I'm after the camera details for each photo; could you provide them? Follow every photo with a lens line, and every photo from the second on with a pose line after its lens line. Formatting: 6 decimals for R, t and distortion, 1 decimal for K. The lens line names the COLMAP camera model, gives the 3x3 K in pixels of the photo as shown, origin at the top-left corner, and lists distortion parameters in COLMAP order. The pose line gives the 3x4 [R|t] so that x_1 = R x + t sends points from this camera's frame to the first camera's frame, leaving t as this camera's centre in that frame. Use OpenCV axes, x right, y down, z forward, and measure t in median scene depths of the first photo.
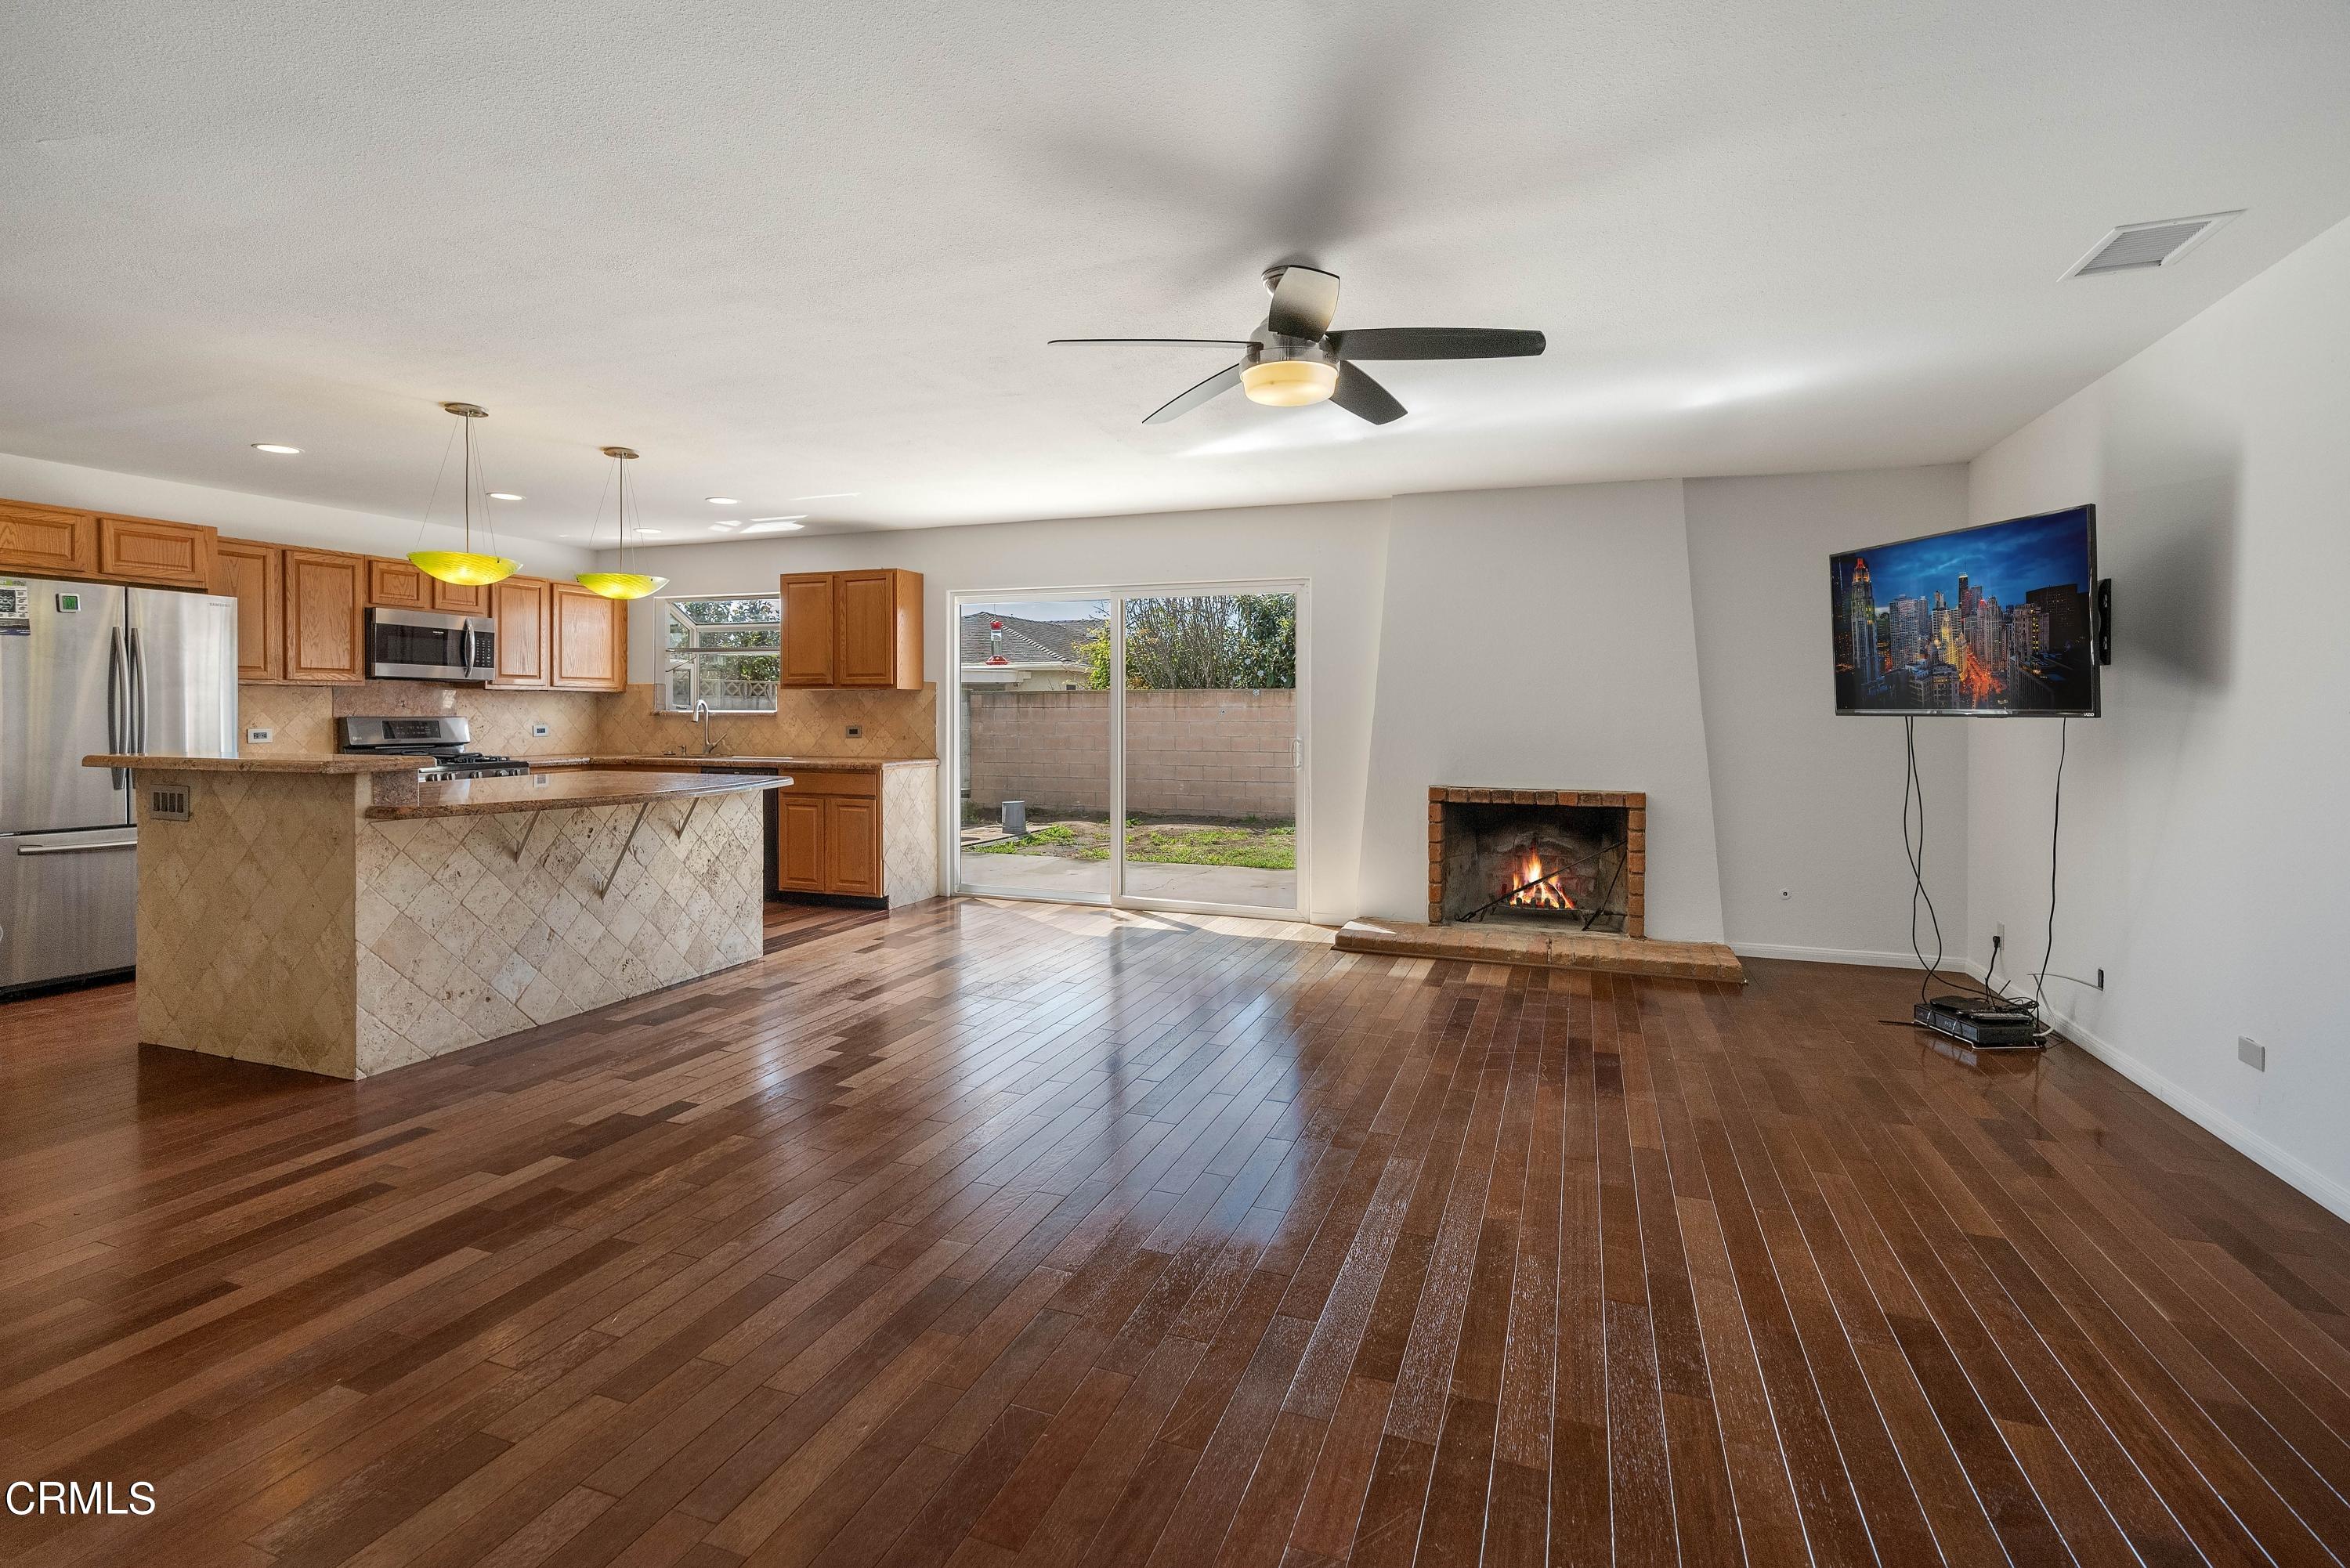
lens RADIAL K [[1154.0, 0, 1170.3], [0, 1154.0, 673.6], [0, 0, 1]] dist [0.001292, 0.001031]
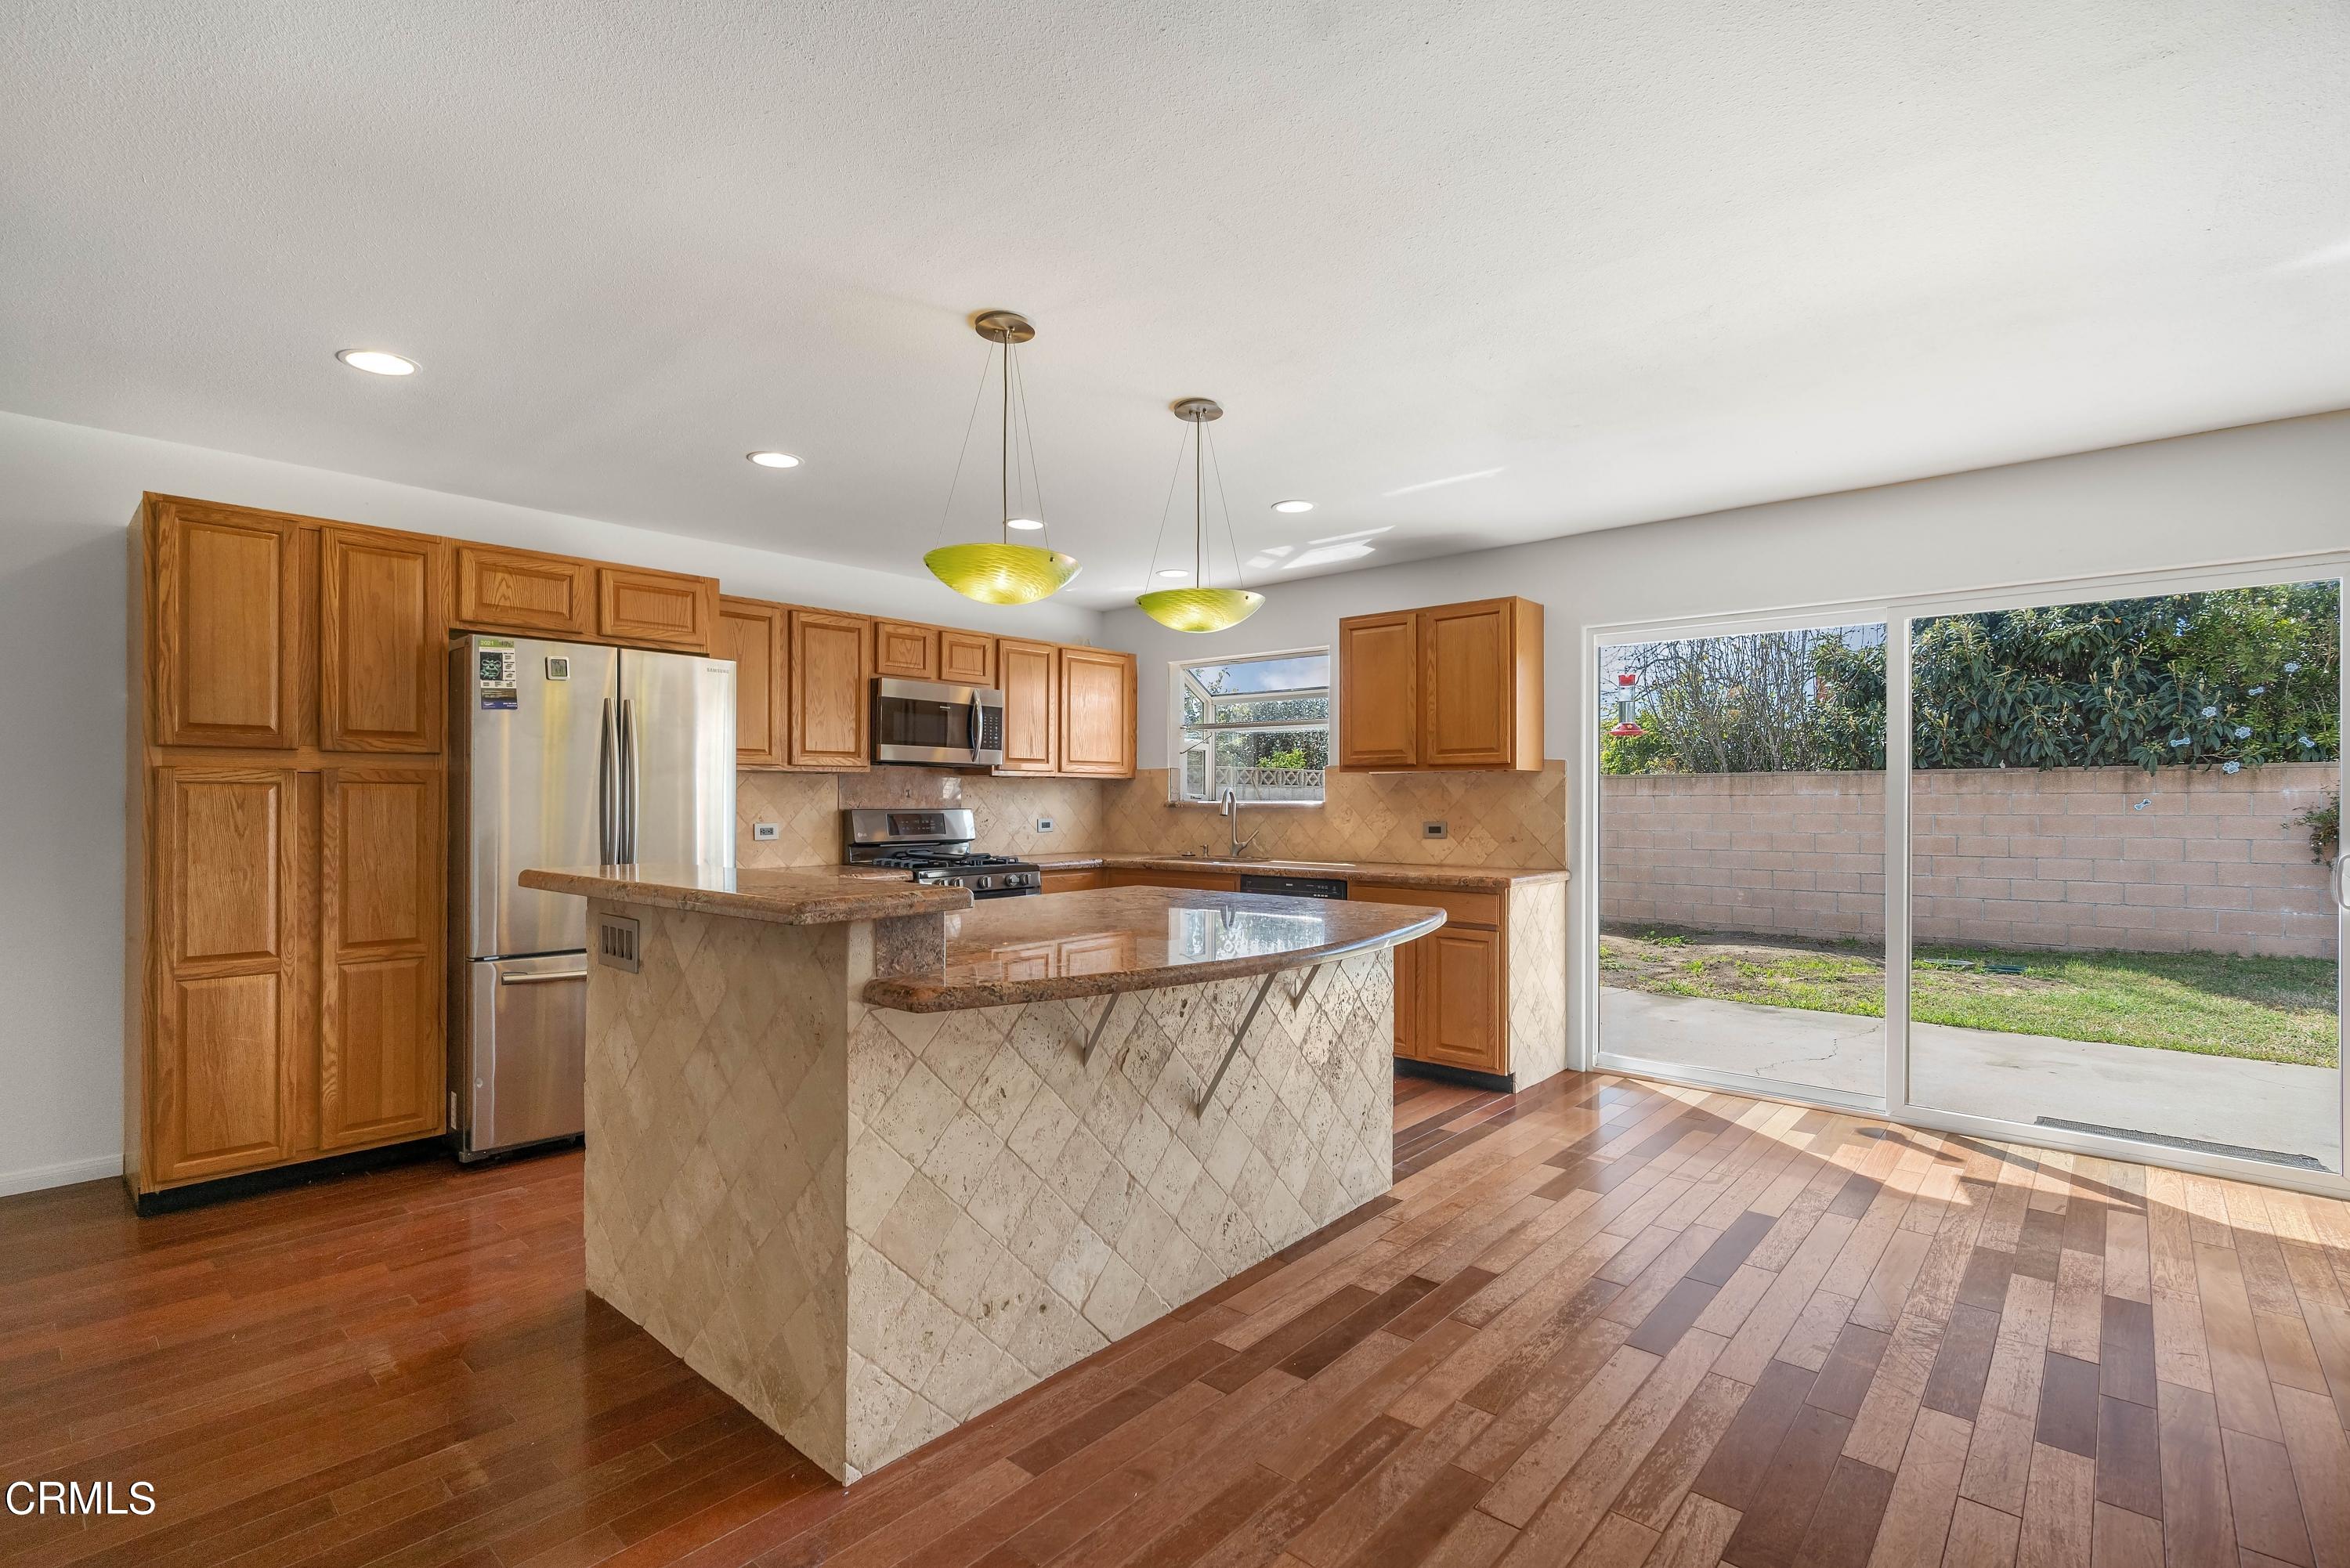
lens RADIAL K [[1154.0, 0, 1170.3], [0, 1154.0, 673.6], [0, 0, 1]] dist [0.001292, 0.001031]
pose [[0.936575, -0.039870, -0.348192, -0.211114], [0.013071, 0.996790, -0.078981, 0.008776], [0.350224, 0.069421, 0.934090, 0.306876]]
